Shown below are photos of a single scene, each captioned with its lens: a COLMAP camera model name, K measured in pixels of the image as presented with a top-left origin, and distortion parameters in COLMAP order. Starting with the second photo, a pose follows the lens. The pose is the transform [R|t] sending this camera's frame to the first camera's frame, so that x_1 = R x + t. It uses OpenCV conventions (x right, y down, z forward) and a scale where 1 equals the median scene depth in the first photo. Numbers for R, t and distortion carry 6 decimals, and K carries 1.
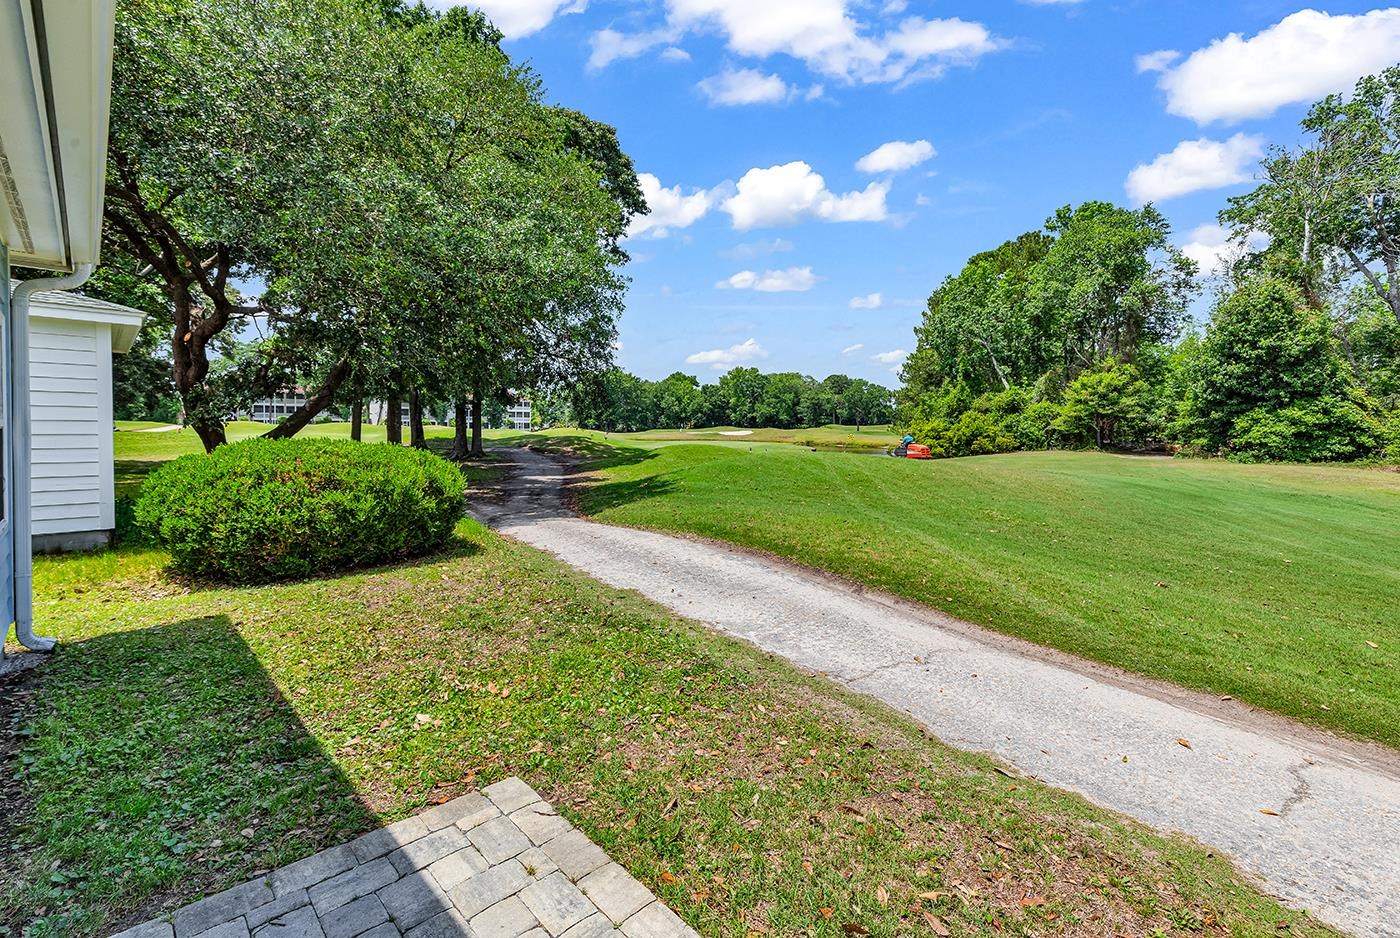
lens RADIAL K [[637.3, 0, 698.9], [0, 637.3, 441.6], [0, 0, 1]] dist [0.000535, -0.000244]
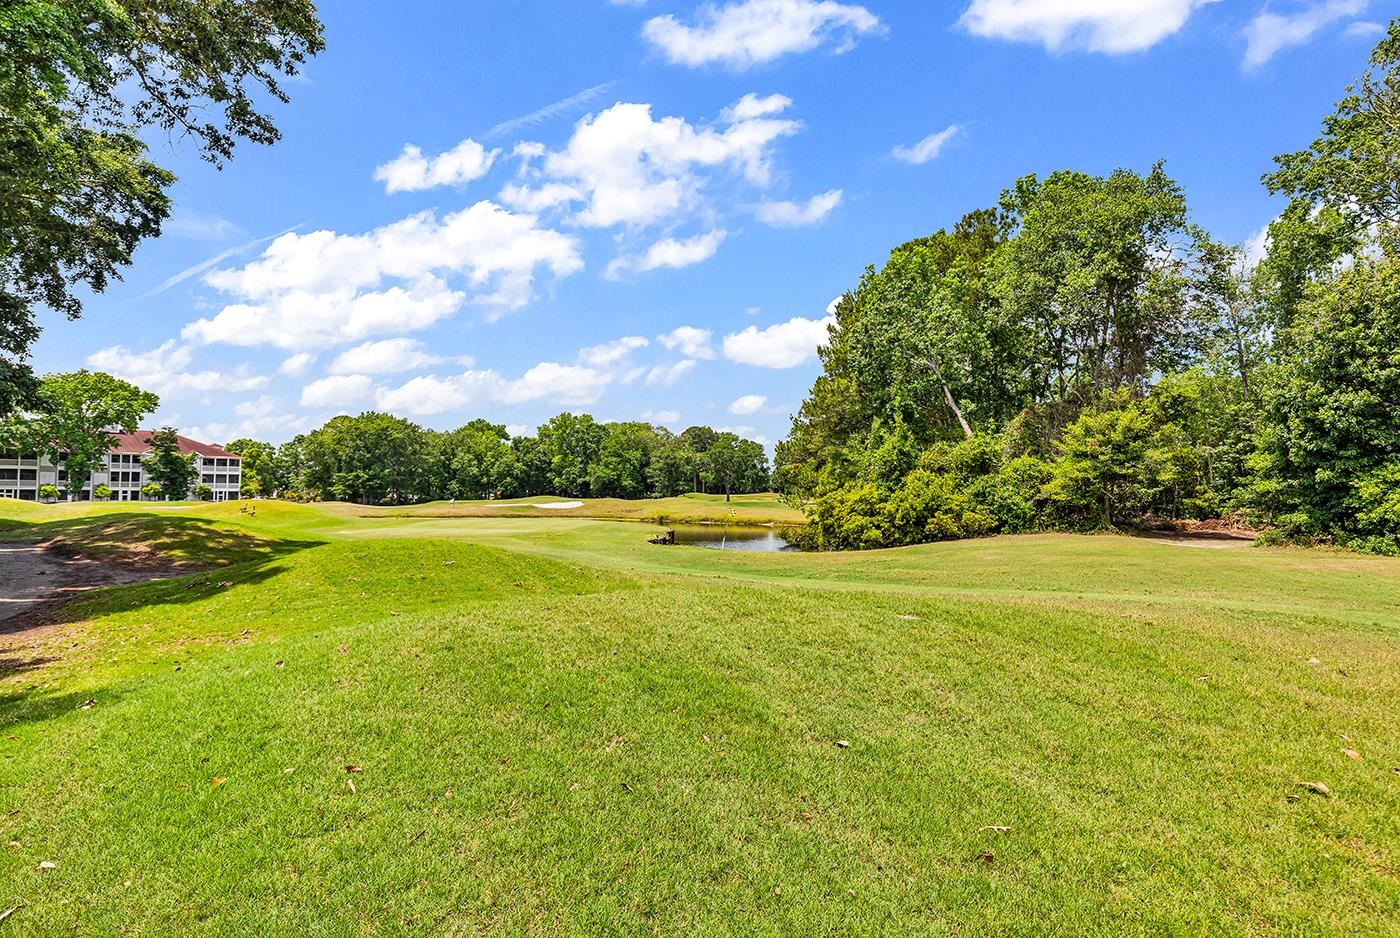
lens RADIAL K [[841.9, 0, 700.0], [0, 841.9, 469.0], [0, 0, 1]] dist [-0.003126, -0.000444]
pose [[0.976757, 0.003983, 0.214313, 0.040664], [0.007917, 0.998475, -0.054638, -0.006015], [-0.214204, 0.055065, 0.975236, 0.244123]]
